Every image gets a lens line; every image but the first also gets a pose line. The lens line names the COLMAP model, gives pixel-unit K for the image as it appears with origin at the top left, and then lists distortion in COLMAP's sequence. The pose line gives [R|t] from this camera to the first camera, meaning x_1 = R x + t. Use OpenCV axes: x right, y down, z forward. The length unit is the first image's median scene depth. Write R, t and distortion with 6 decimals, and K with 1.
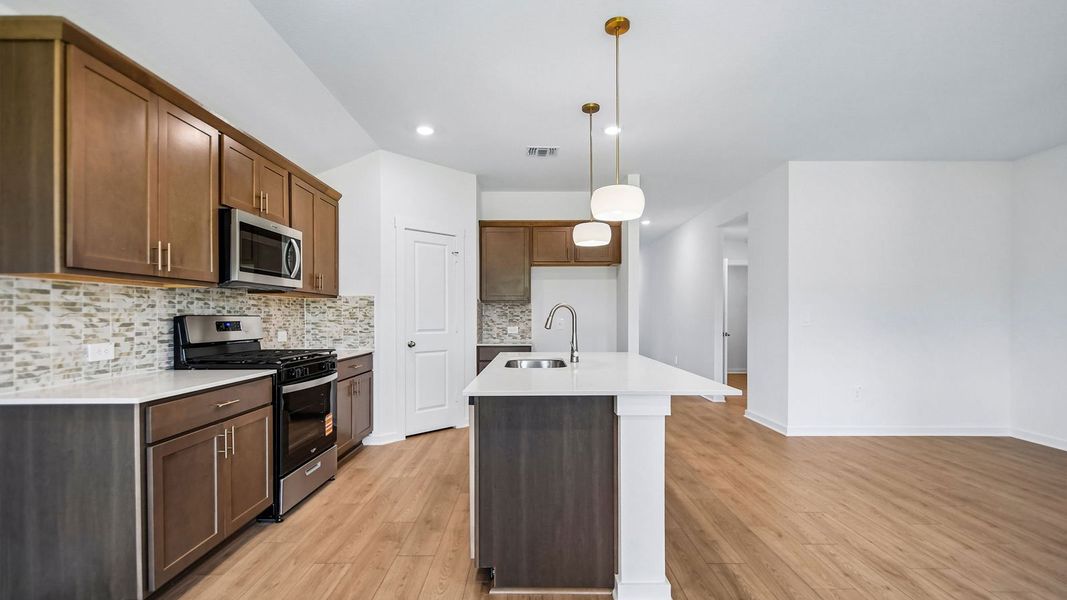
lens RADIAL K [[471.1, 0, 531.1], [0, 471.1, 318.3], [0, 0, 1]] dist [0.000113, -0.000887]
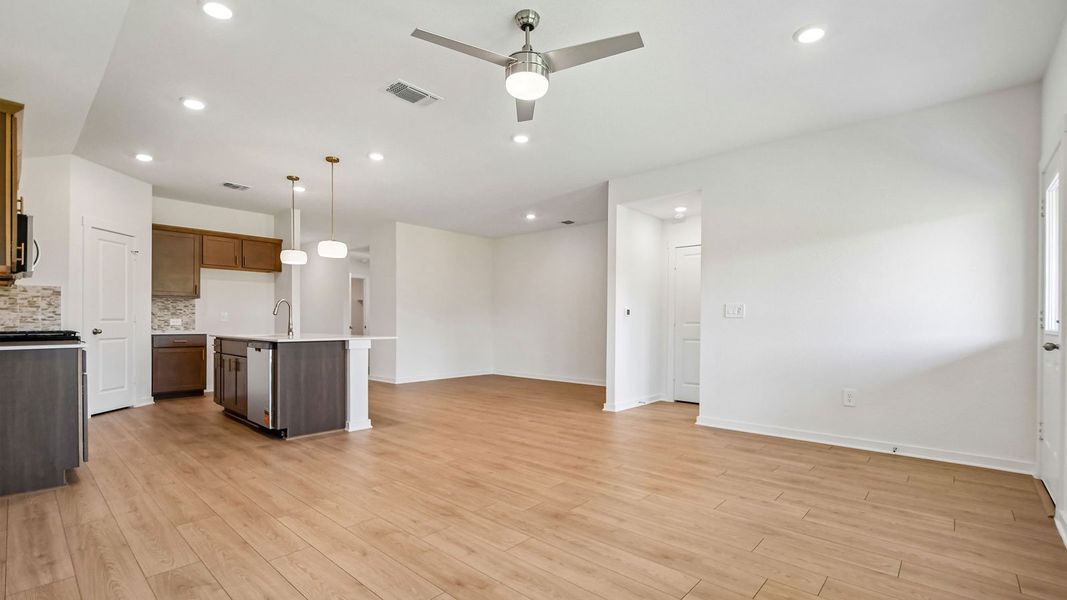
lens RADIAL K [[473.2, 0, 532.6], [0, 473.2, 323.9], [0, 0, 1]] dist [0.002454, -0.001153]
pose [[0.671900, 0.000510, 0.740642, -0.638008], [-0.001736, 0.999998, 0.000886, 0.055331], [-0.740640, -0.001881, 0.671899, -0.837146]]
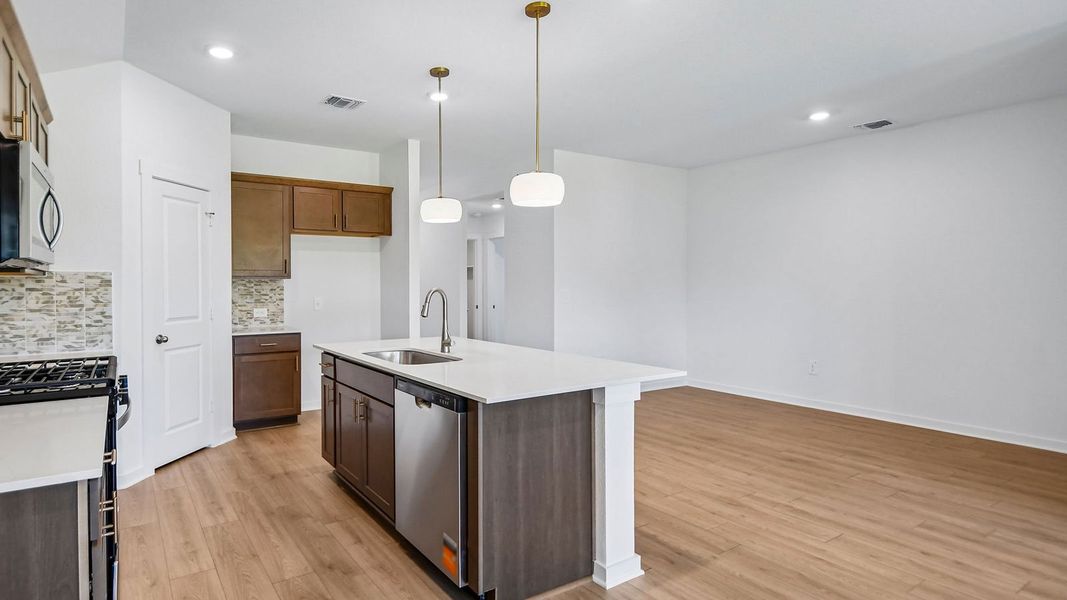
lens RADIAL K [[544.3, 0, 448.9], [0, 544.3, 291.2], [0, 0, 1]] dist [0.006902, -0.000102]
pose [[0.856235, -0.008744, 0.516512, -0.501136], [0.004297, 0.999943, 0.009805, -0.039863], [-0.516568, -0.006176, 0.856224, 0.108077]]
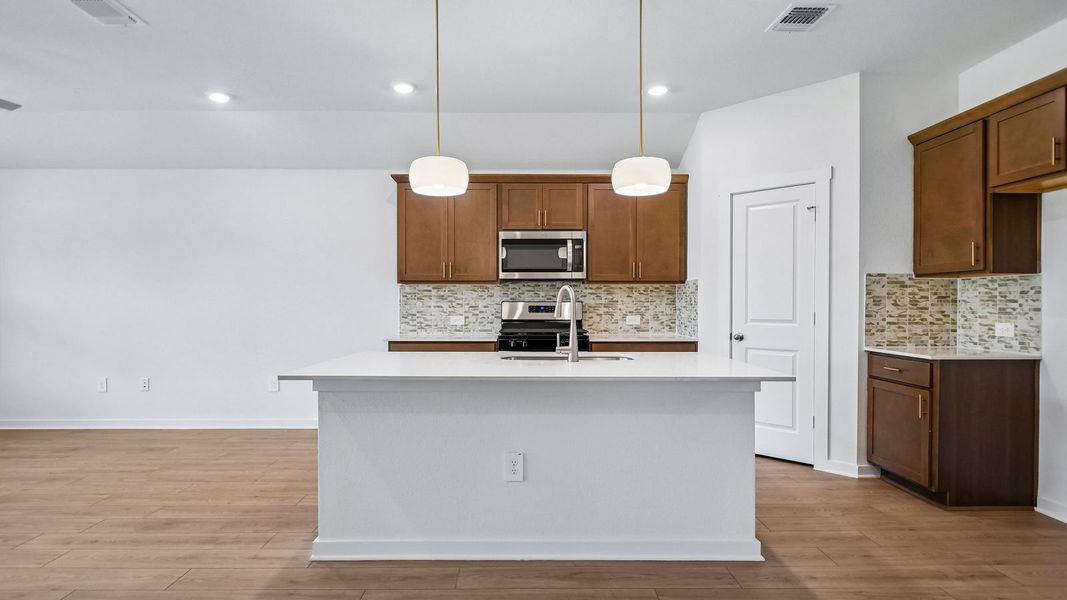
lens RADIAL K [[553.8, 0, 530.0], [0, 553.8, 307.6], [0, 0, 1]] dist [-0.003603, -0.002109]
pose [[0.009340, 0.008632, -0.999919, 1.112364], [-0.004931, 0.999951, 0.008586, -0.002342], [0.999944, 0.004851, 0.009382, 1.038631]]
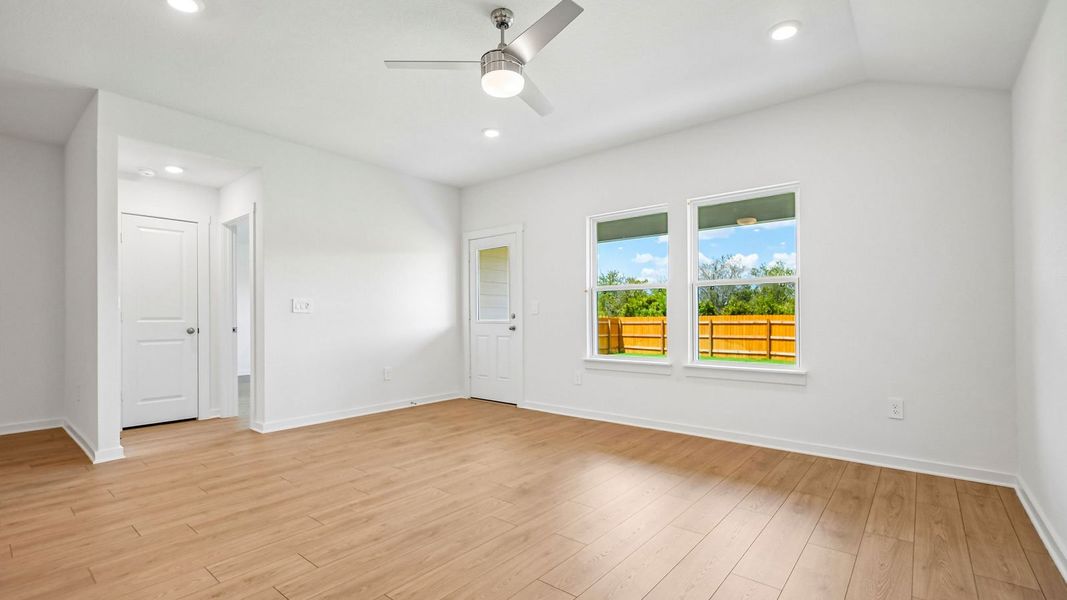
lens RADIAL K [[471.1, 0, 531.1], [0, 471.1, 318.3], [0, 0, 1]] dist [0.000113, -0.000887]
pose [[-0.768625, 0.001010, 0.639699, -0.588614], [0.005097, 0.999977, 0.004546, 0.049998], [-0.639679, 0.006755, -0.768612, 0.496427]]
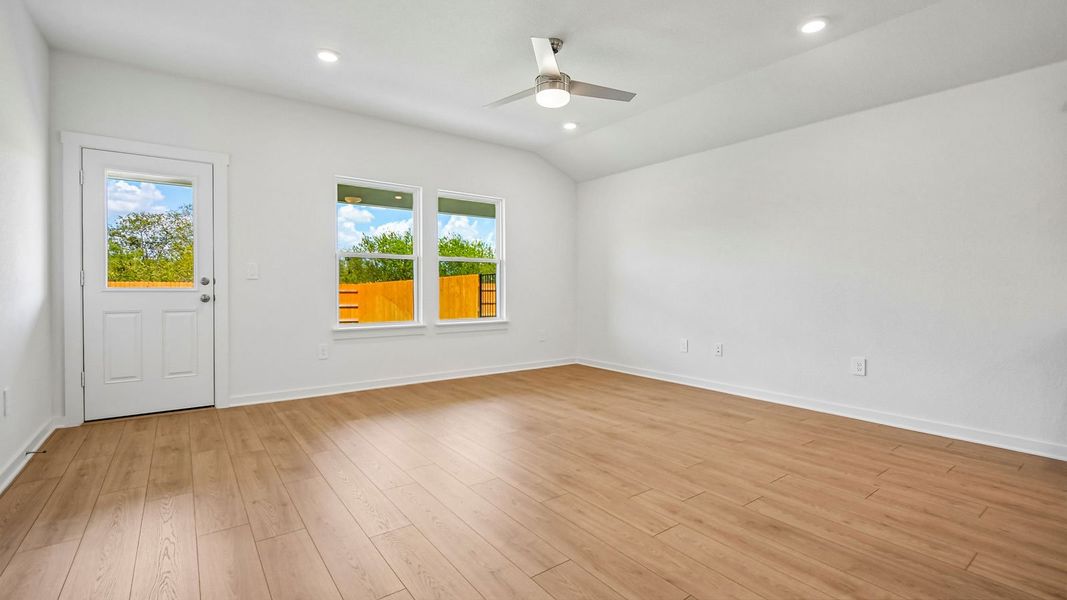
lens RADIAL K [[472.2, 0, 528.1], [0, 472.2, 298.9], [0, 0, 1]] dist [0.002717, 0.000144]
pose [[-0.806487, 0.011764, -0.591135, 0.792884], [-0.007576, 0.999514, 0.030227, 0.050308], [0.591203, 0.028856, -0.806006, 0.714946]]
